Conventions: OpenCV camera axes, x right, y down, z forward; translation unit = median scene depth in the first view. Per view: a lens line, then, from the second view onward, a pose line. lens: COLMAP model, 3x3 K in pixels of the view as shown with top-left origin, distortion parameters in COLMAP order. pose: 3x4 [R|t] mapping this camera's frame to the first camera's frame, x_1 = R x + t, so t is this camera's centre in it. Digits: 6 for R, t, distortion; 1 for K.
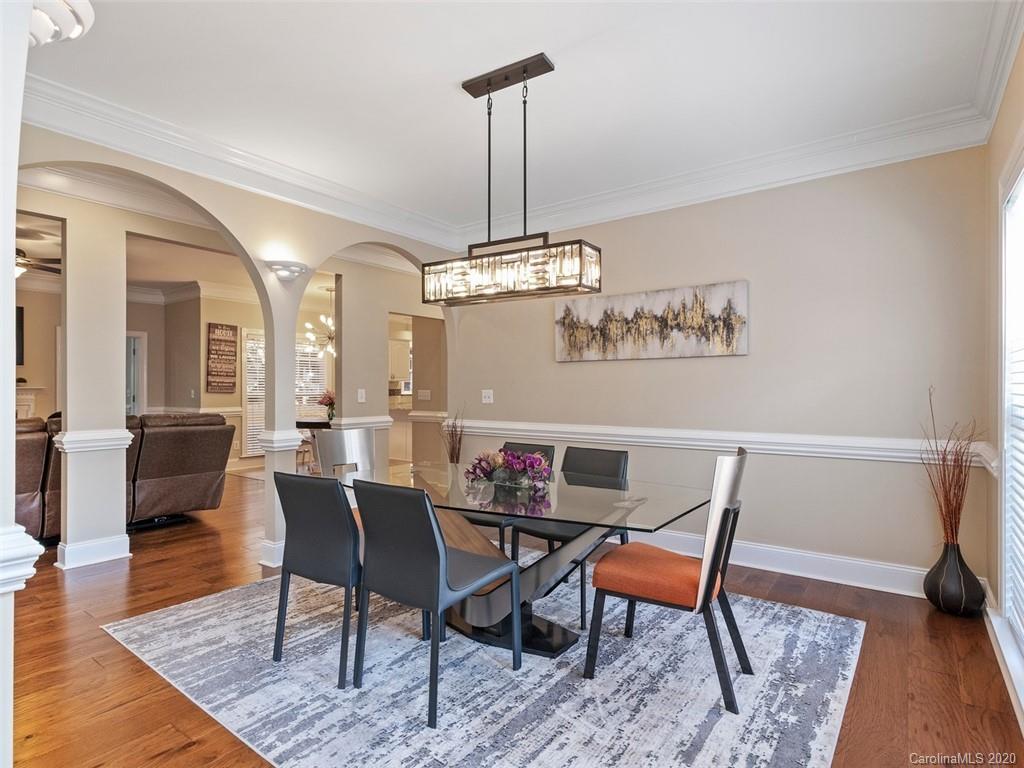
lens RADIAL K [[553.5, 0, 512.0], [0, 553.5, 384.0], [0, 0, 1]] dist [-0.001295, -0.000377]
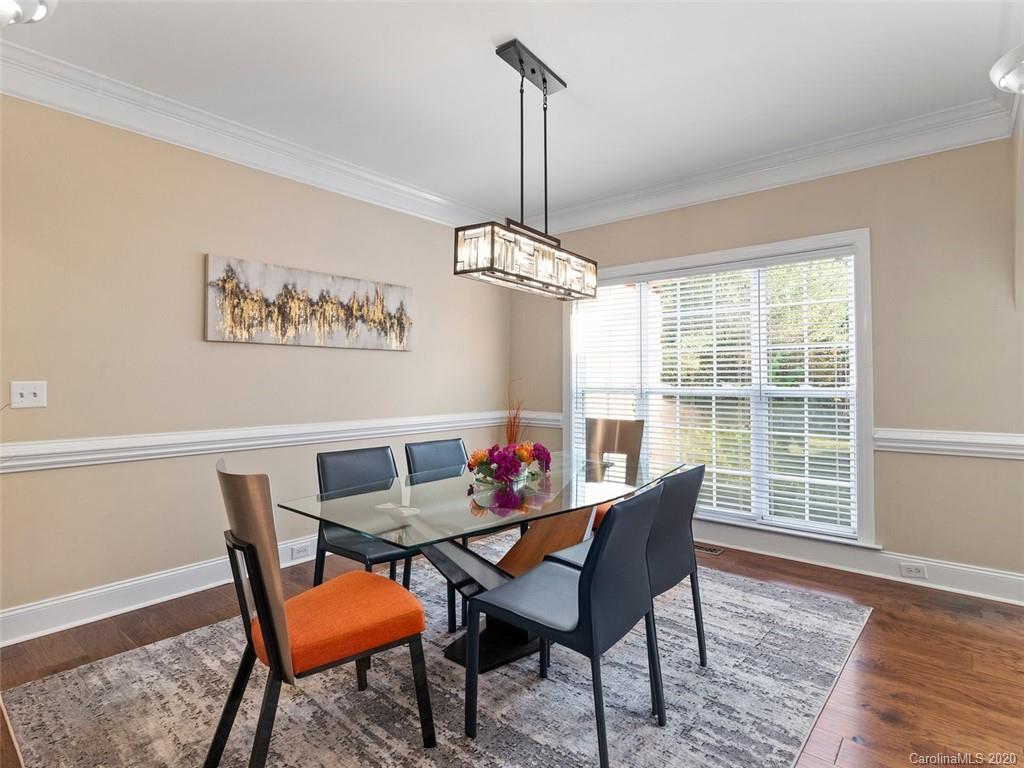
lens RADIAL K [[537.5, 0, 514.2], [0, 537.5, 372.2], [0, 0, 1]] dist [0.000788, 0.000228]
pose [[0.065975, 0.019007, 0.997640, -0.647225], [-0.010329, 0.999778, -0.018365, 0.009732], [-0.997768, -0.009093, 0.066157, 0.649763]]
